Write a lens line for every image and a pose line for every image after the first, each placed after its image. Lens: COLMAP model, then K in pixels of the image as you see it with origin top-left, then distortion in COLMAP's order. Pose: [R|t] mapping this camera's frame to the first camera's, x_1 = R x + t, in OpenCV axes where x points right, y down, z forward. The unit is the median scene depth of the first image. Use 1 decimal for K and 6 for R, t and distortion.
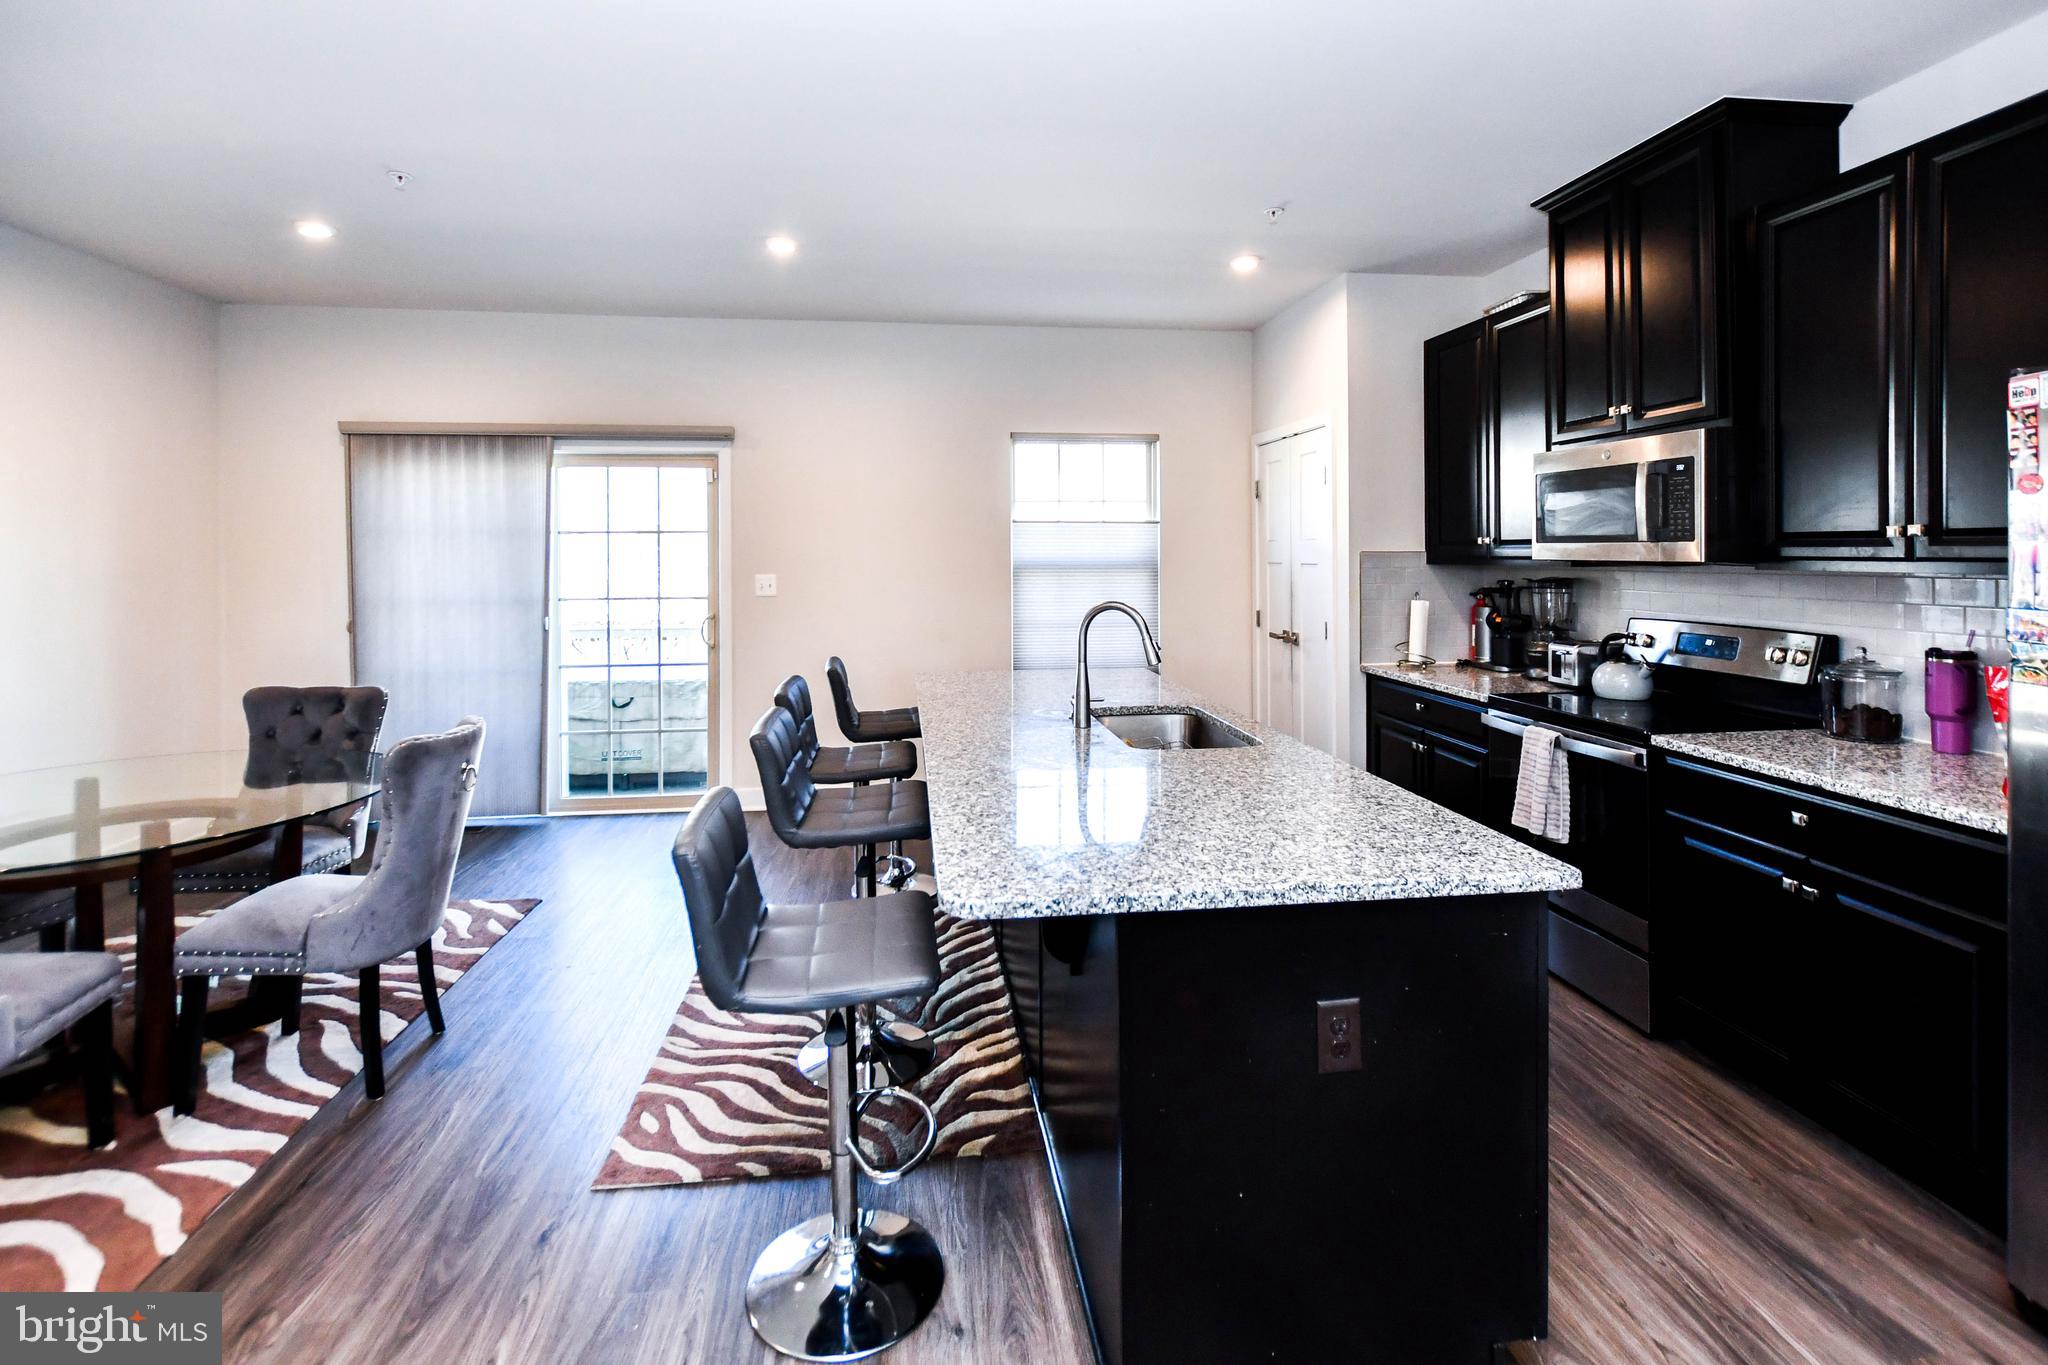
lens RADIAL K [[943.2, 0, 1026.0], [0, 943.2, 549.4], [0, 0, 1]] dist [-0.012675, 0.003284]
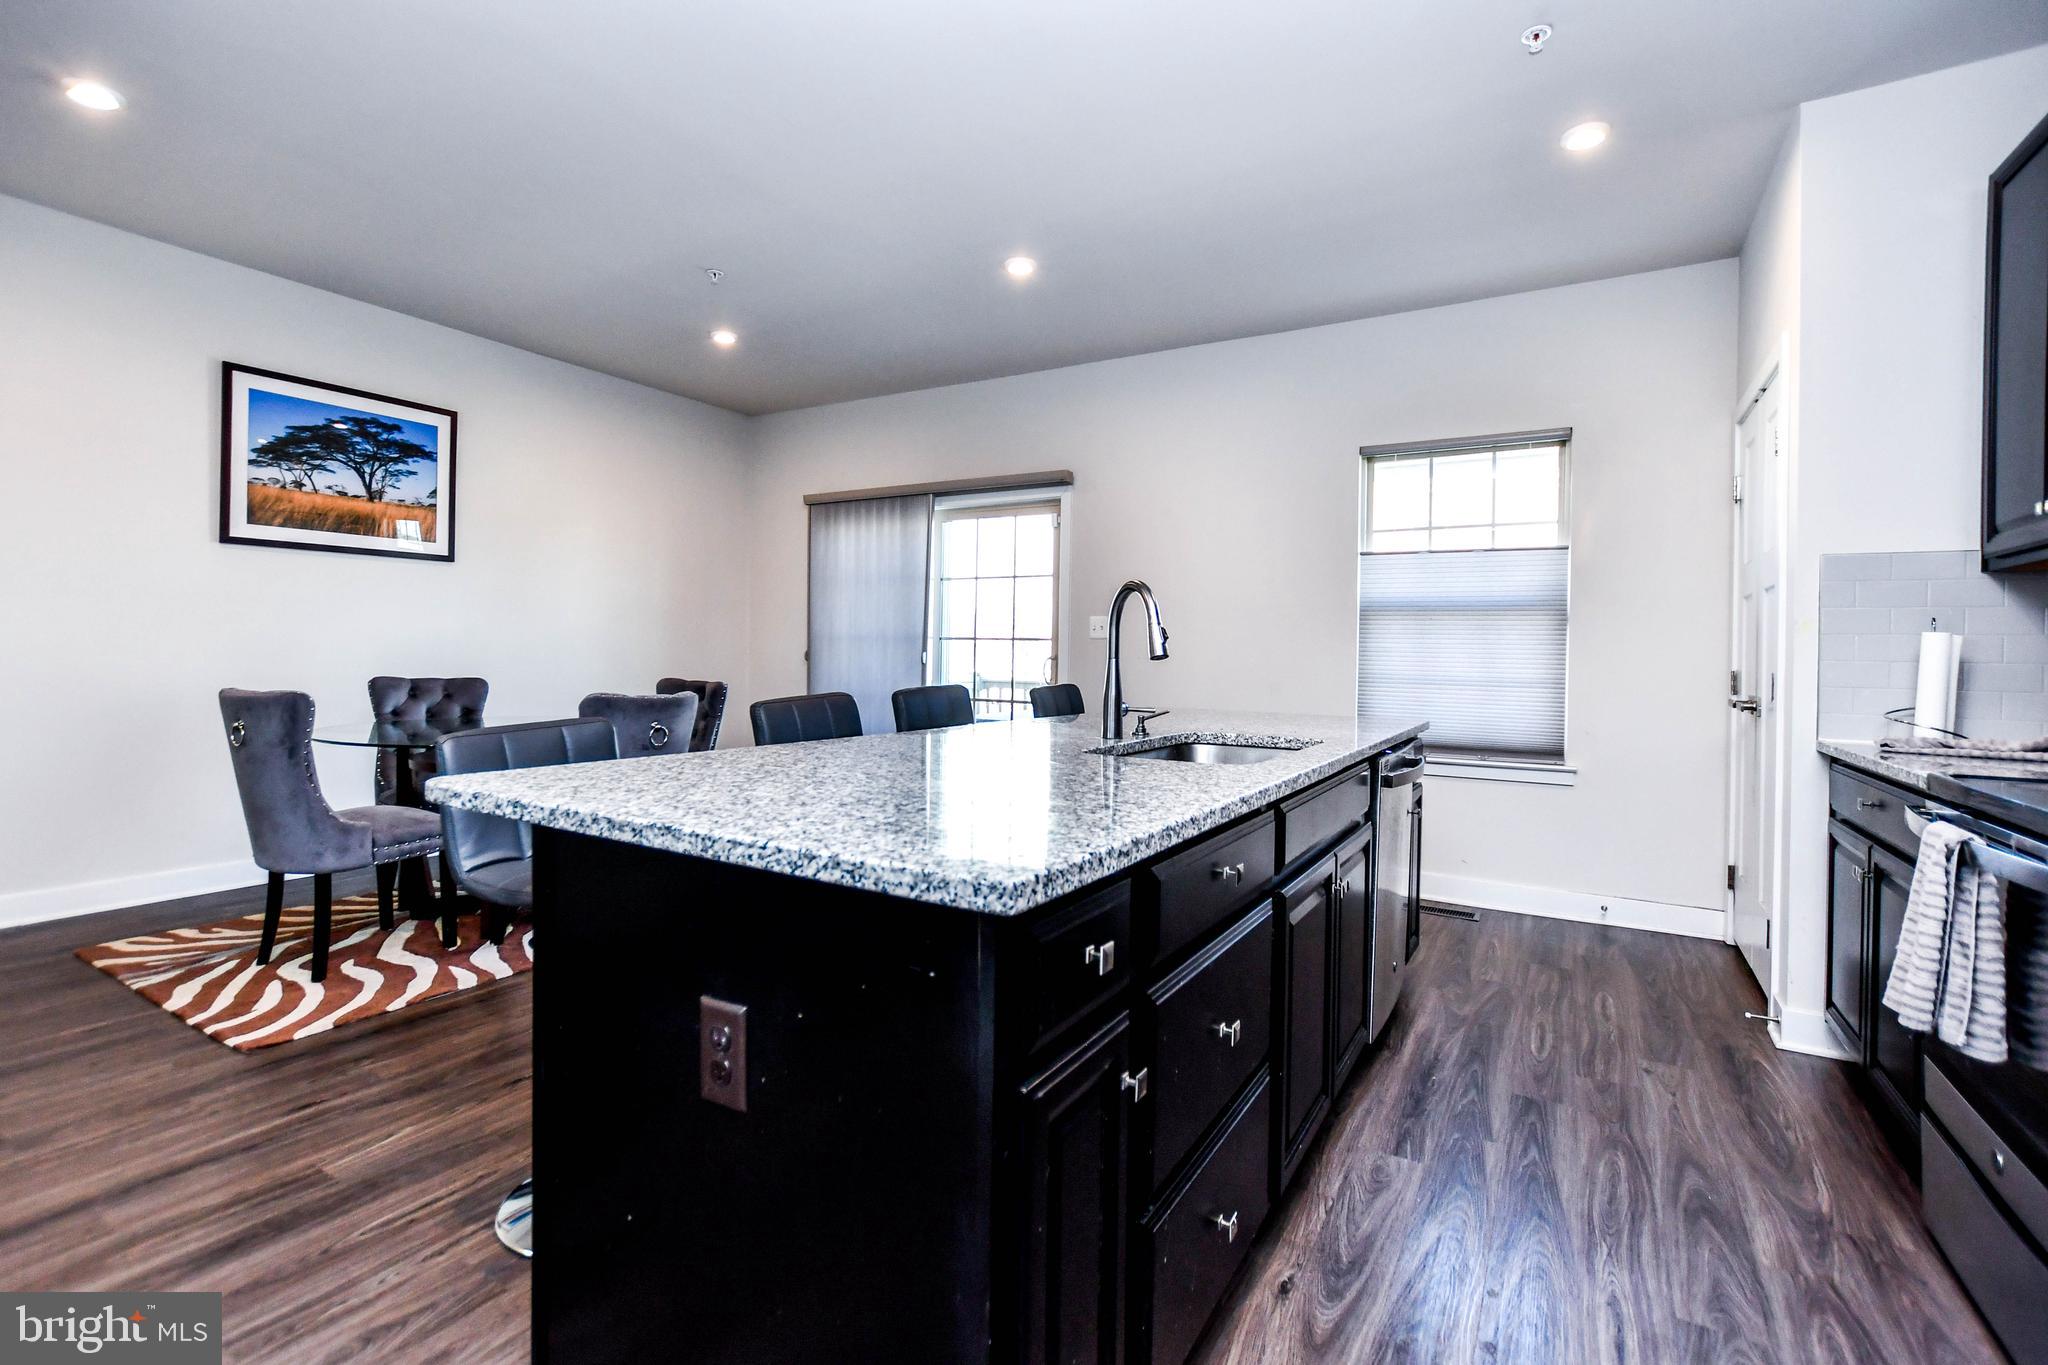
lens RADIAL K [[943.2, 0, 1021.1], [0, 943.2, 647.6], [0, 0, 1]] dist [-0.012675, 0.003284]
pose [[0.777016, 0.014116, -0.629322, 0.390981], [-0.019078, 0.999817, -0.001130, 0.086222], [0.629191, 0.012884, 0.777144, 0.242570]]
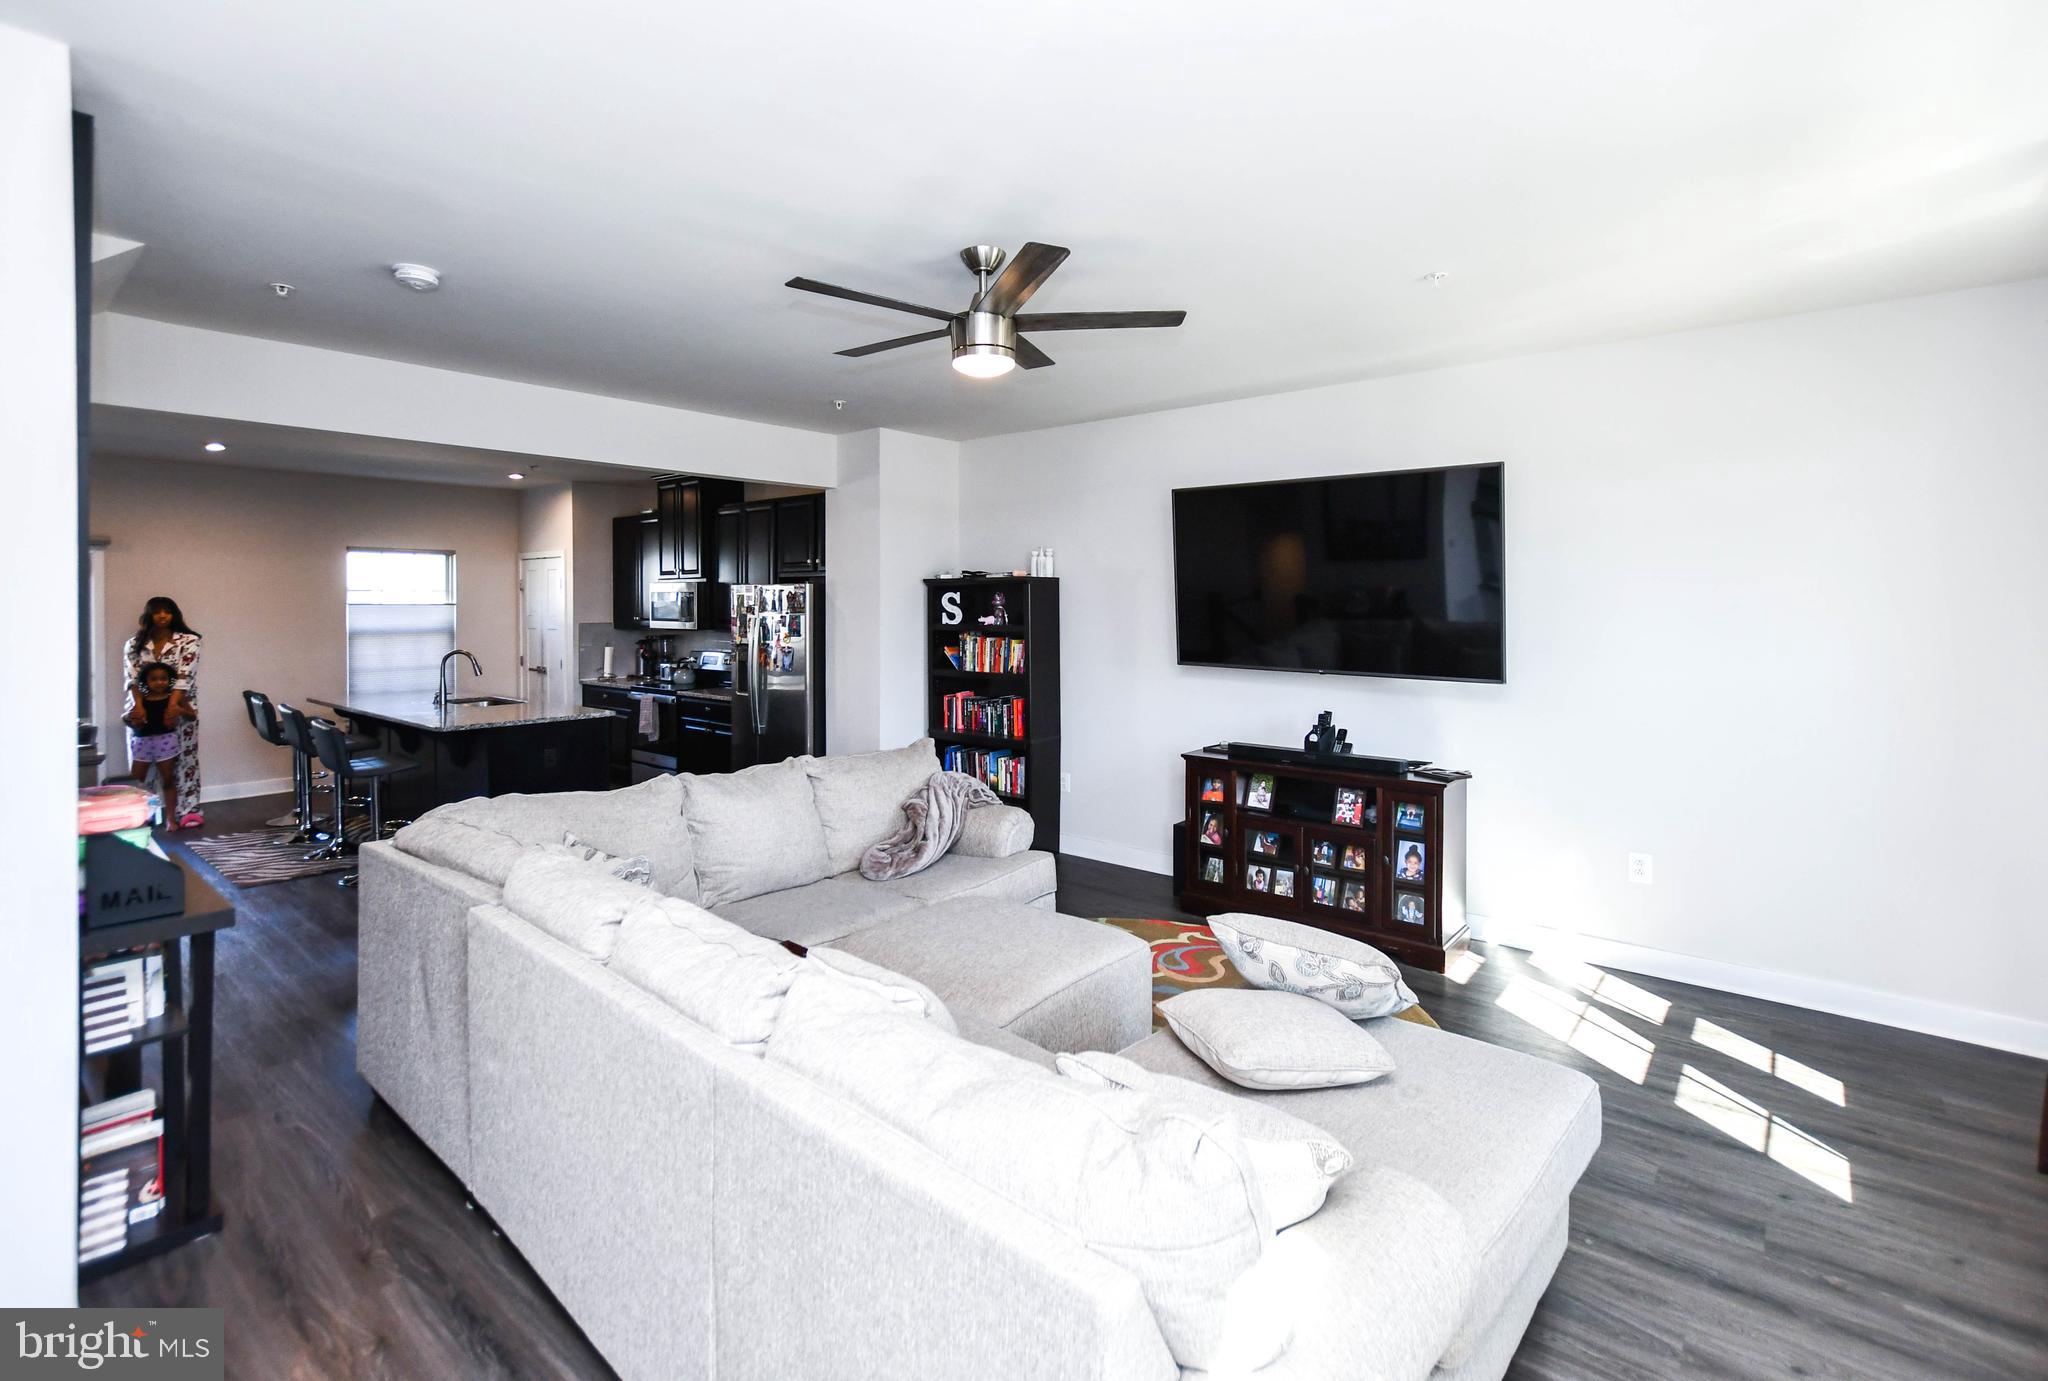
lens RADIAL K [[964.0, 0, 1025.5], [0, 964.0, 602.3], [0, 0, 1]] dist [0.000133, 0.000587]
pose [[0.743768, 0.000984, 0.668437, -0.357345], [-0.002273, 0.999997, 0.001057, -0.054555], [-0.668434, -0.002305, 0.743768, -1.343107]]
